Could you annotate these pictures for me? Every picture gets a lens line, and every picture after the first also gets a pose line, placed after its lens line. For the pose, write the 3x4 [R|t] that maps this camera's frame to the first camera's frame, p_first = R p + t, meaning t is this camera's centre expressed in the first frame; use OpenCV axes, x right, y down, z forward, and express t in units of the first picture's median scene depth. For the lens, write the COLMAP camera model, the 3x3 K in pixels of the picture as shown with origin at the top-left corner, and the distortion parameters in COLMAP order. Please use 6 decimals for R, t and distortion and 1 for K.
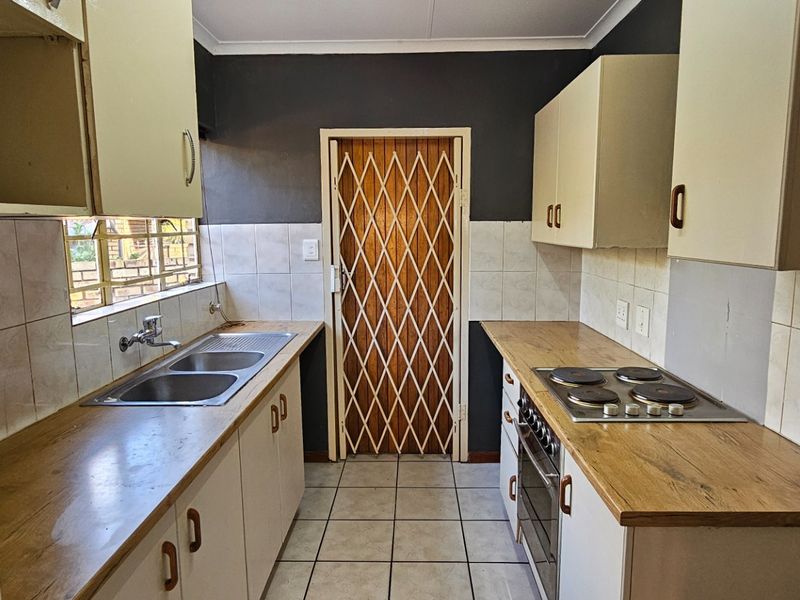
lens RADIAL K [[529.4, 0, 402.4], [0, 529.4, 300.5], [0, 0, 1]] dist [0.001781, -0.002223]
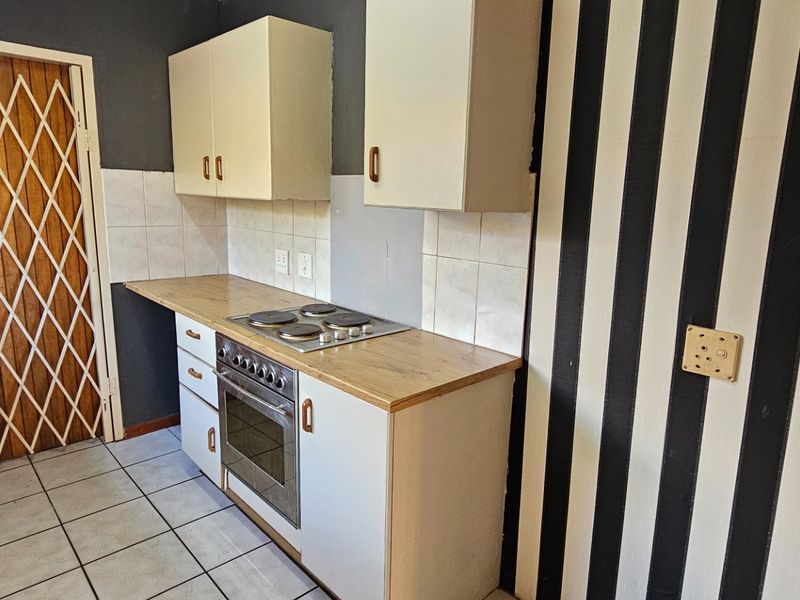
lens RADIAL K [[529.4, 0, 402.4], [0, 529.4, 300.5], [0, 0, 1]] dist [0.001781, -0.002223]
pose [[0.705352, -0.114596, 0.699533, -0.167083], [0.062447, 0.993055, 0.099713, 0.010445], [-0.706102, -0.026649, 0.707609, 0.030502]]
